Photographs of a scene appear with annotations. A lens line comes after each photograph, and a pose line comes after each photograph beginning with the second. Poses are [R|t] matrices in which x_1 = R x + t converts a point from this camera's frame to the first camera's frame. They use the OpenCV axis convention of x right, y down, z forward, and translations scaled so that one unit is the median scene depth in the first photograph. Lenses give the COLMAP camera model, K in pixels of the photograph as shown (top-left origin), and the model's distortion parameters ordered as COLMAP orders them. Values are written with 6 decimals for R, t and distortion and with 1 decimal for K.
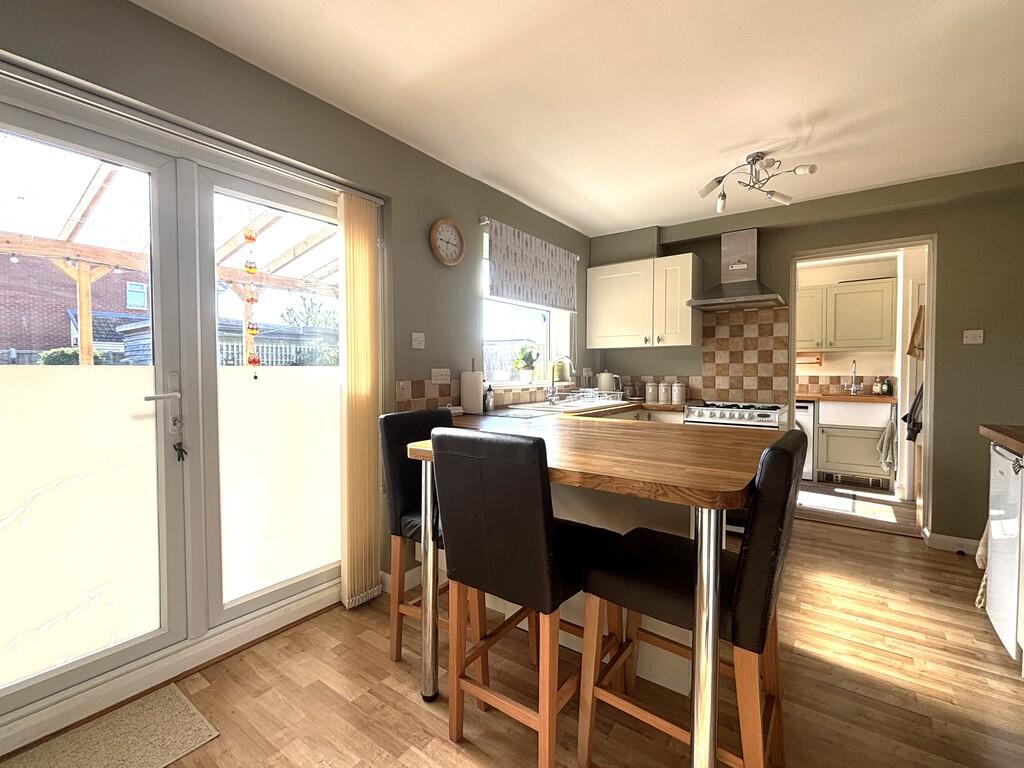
lens RADIAL K [[453.9, 0, 515.1], [0, 453.9, 380.1], [0, 0, 1]] dist [-0.004254, -0.000209]
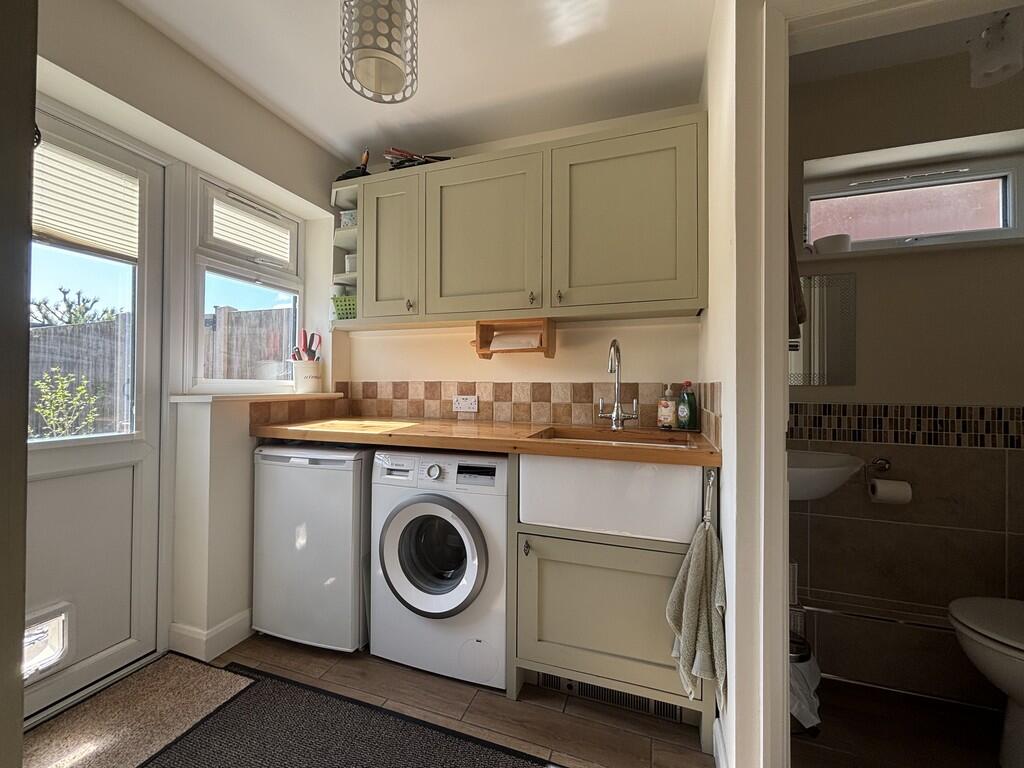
lens RADIAL K [[415.1, 0, 506.1], [0, 415.1, 382.6], [0, 0, 1]] dist [-0.002797, -0.000229]
pose [[0.958001, 0.009334, 0.286612, 0.552626], [-0.001153, 0.999587, -0.028700, 0.001627], [-0.286761, 0.027165, 0.957617, 0.681926]]
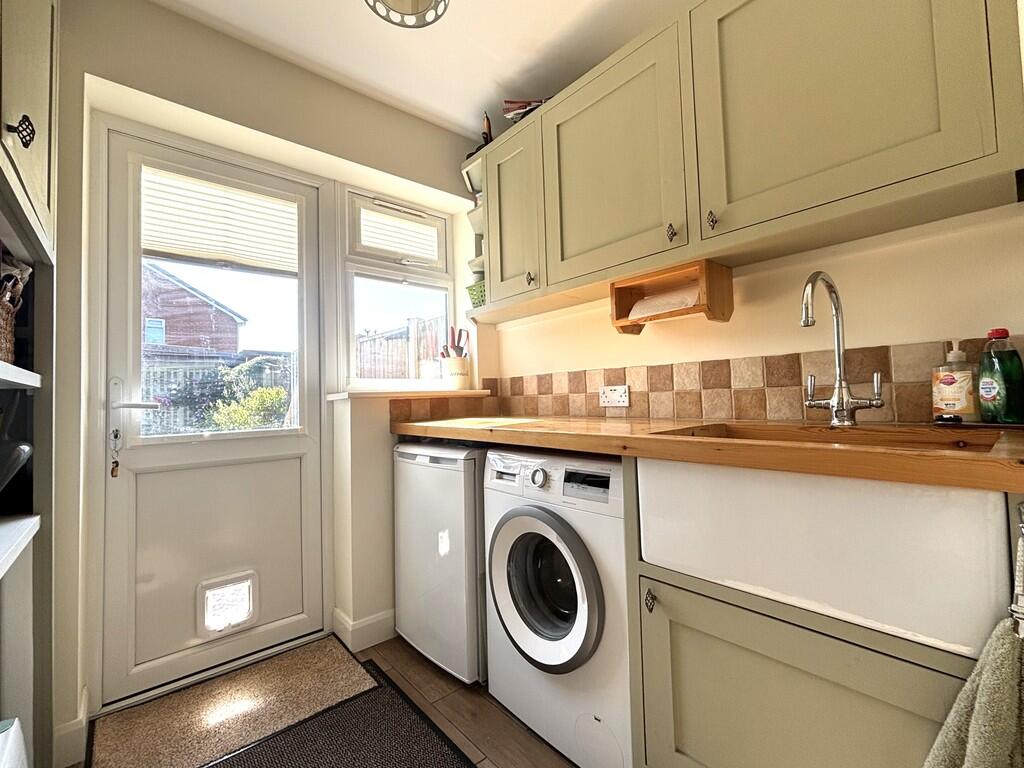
lens RADIAL K [[445.5, 0, 510.9], [0, 445.5, 384.1], [0, 0, 1]] dist [-0.000338, -0.001619]
pose [[0.971196, -0.034048, -0.235836, 0.640618], [0.021490, 0.998221, -0.055616, 0.019787], [0.237310, 0.048946, 0.970200, 0.740652]]
